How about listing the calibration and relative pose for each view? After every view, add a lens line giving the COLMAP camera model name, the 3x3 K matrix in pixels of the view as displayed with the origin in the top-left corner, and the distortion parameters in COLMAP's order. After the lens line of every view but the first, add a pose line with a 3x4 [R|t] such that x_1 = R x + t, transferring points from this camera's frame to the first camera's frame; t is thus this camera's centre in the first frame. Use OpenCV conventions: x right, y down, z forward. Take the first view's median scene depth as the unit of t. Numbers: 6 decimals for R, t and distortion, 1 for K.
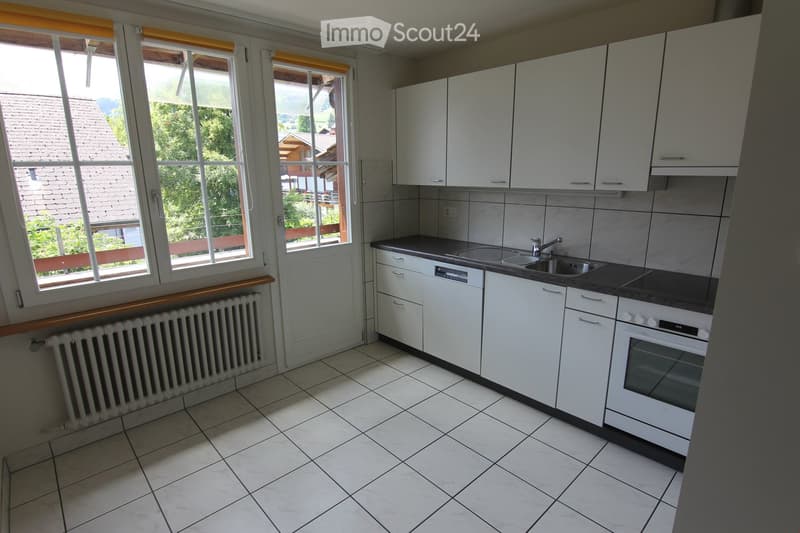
lens RADIAL K [[414.4, 0, 400.0], [0, 414.4, 266.5], [0, 0, 1]] dist [-0.001460, -0.018167]
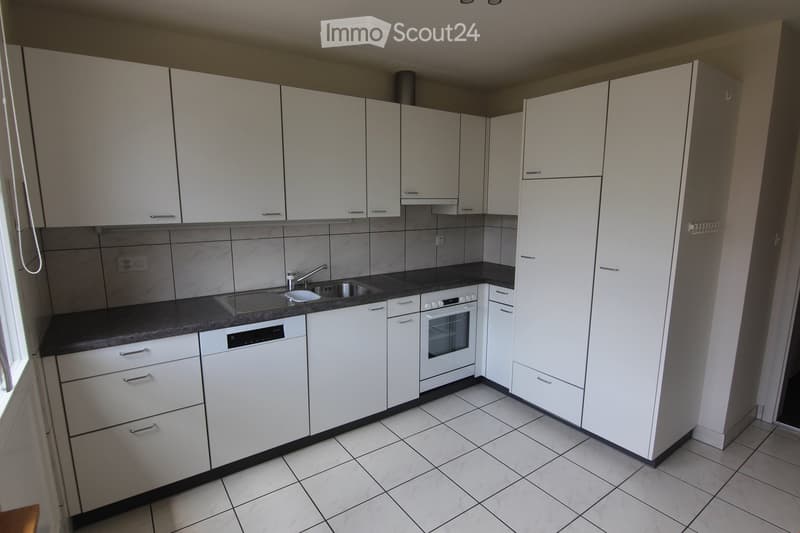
lens RADIAL K [[414.4, 0, 400.0], [0, 414.4, 266.5], [0, 0, 1]] dist [-0.001460, -0.018167]
pose [[0.127435, -0.150802, 0.980316, -0.700434], [0.222387, 0.967554, 0.119930, -0.169237], [-0.966594, 0.202726, 0.156837, 0.745072]]
